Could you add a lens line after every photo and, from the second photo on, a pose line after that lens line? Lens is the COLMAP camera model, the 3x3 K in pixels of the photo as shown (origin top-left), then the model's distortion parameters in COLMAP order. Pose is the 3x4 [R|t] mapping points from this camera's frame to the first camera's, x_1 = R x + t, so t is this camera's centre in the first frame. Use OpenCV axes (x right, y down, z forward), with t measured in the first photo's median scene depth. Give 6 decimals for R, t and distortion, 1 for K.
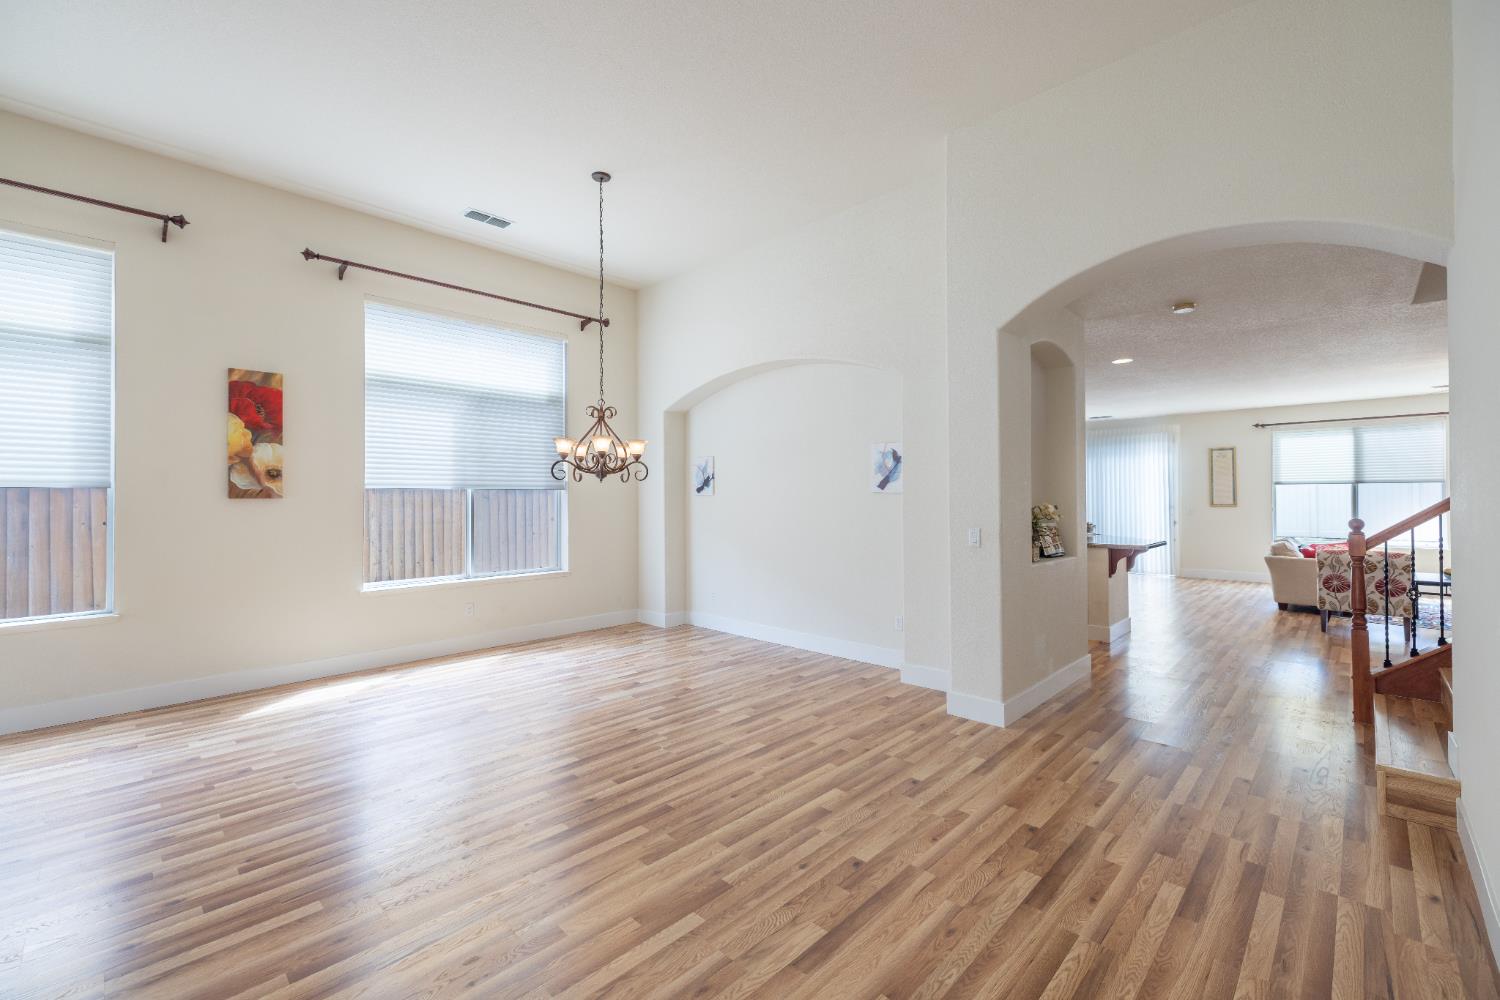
lens RADIAL K [[625.0, 0, 753.6], [0, 625.0, 491.6], [0, 0, 1]] dist [-0.000913, -0.000306]
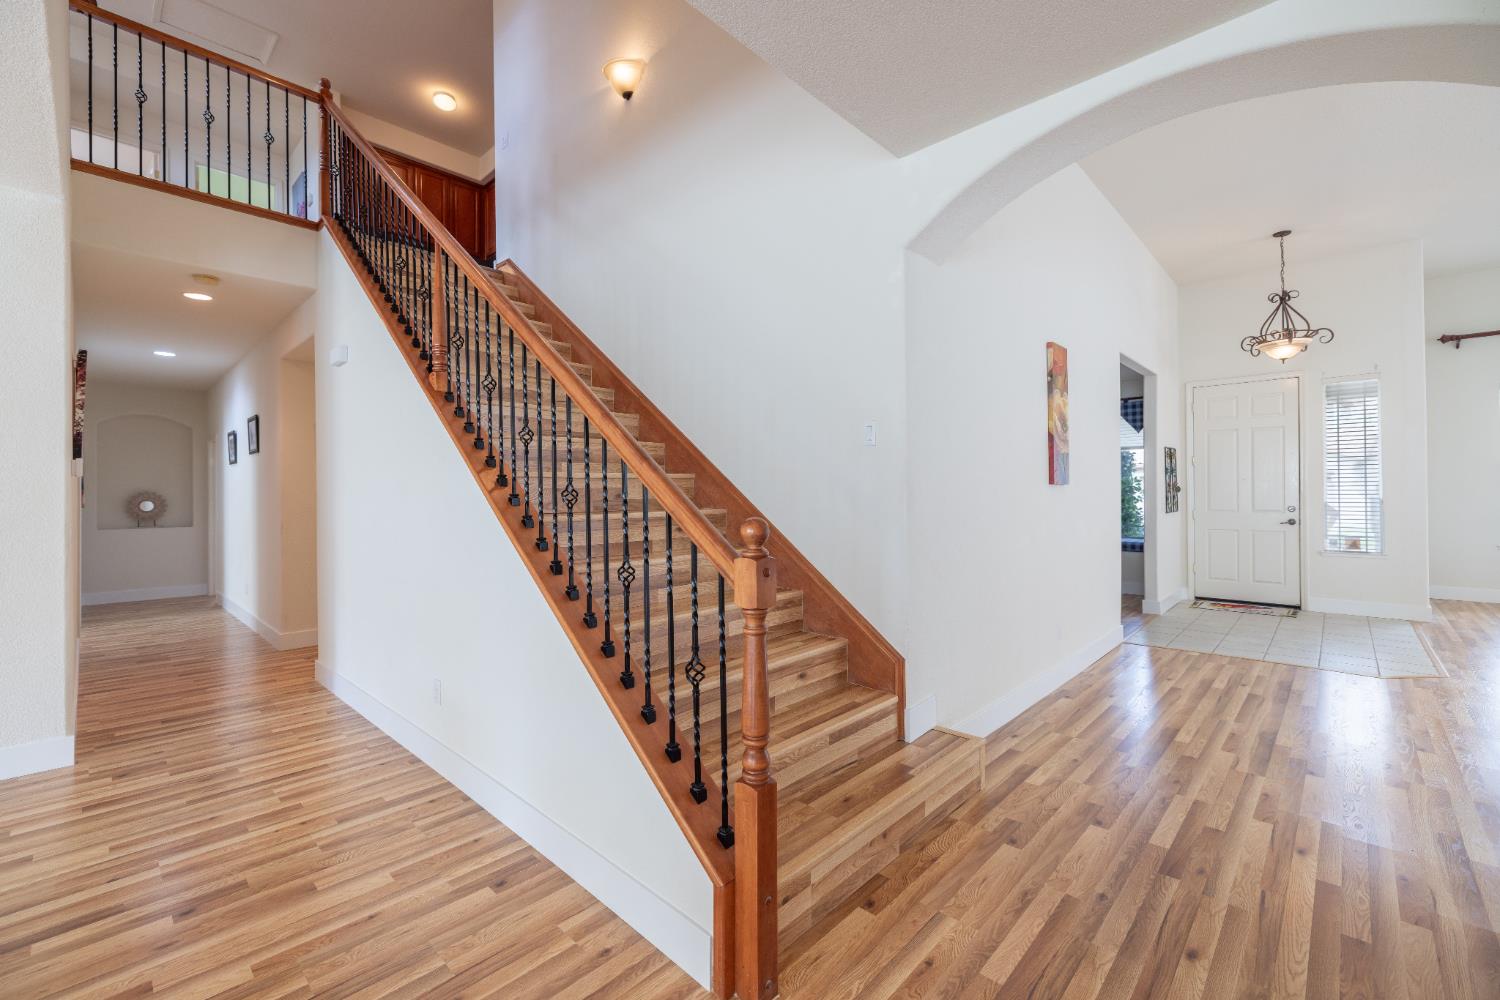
lens RADIAL K [[625.0, 0, 747.0], [0, 625.0, 493.3], [0, 0, 1]] dist [-0.000913, -0.000306]
pose [[-0.999851, 0.016520, -0.005048, 0.871285], [0.016596, 0.999743, -0.015421, 0.027769], [0.004792, -0.015503, -0.999868, 1.272531]]
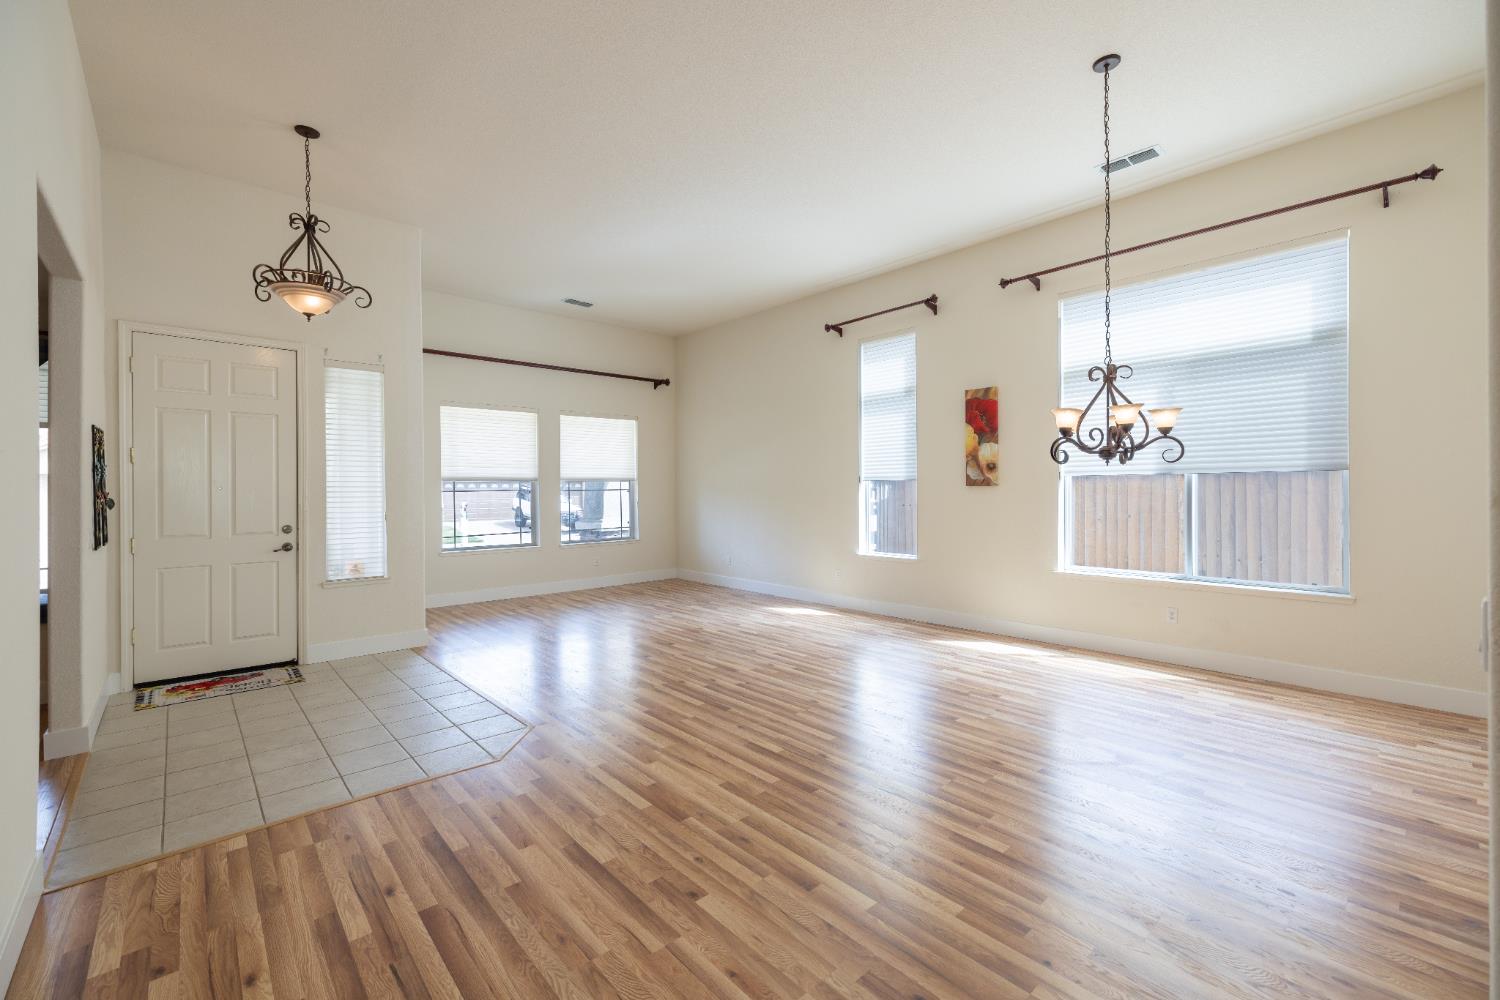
lens RADIAL K [[630.2, 0, 739.8], [0, 630.2, 490.5], [0, 0, 1]] dist [0.003587, -0.000039]
pose [[-0.084478, 0.004374, -0.996416, 0.568103], [0.018966, 0.999816, 0.002781, 0.006786], [0.996245, -0.018663, -0.084545, 0.616890]]
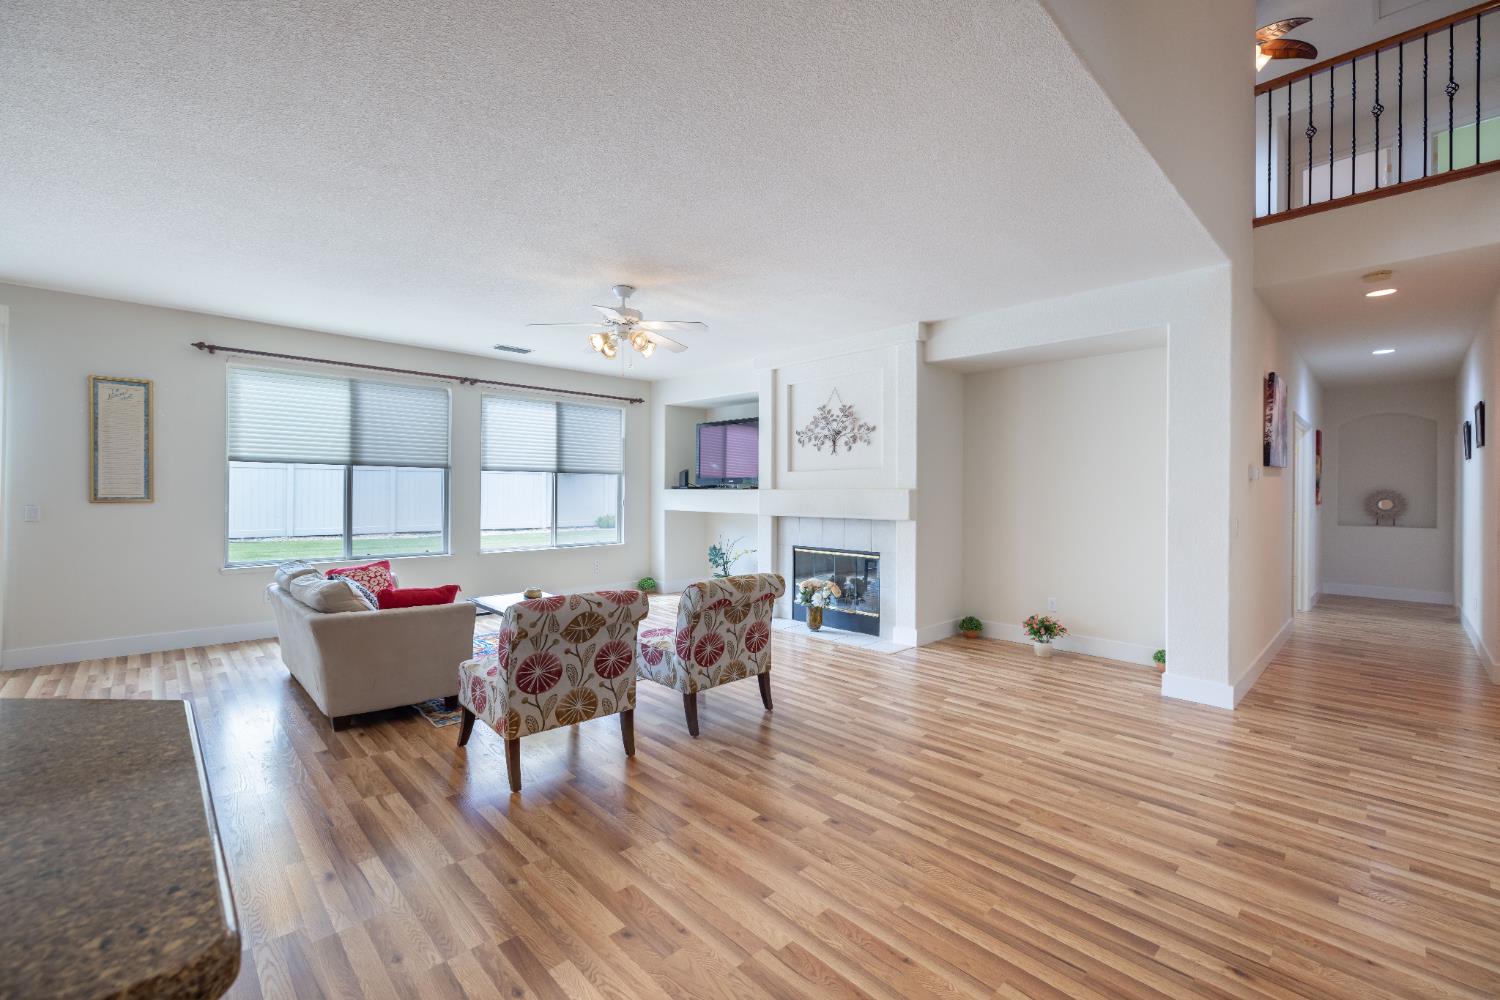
lens RADIAL K [[630.2, 0, 746.9], [0, 630.2, 487.7], [0, 0, 1]] dist [0.003587, -0.000039]
pose [[0.040502, 0.012987, 0.999095, 0.699619], [-0.021493, 0.999695, -0.012124, 0.021099], [-0.998948, -0.020982, 0.040769, 1.216745]]
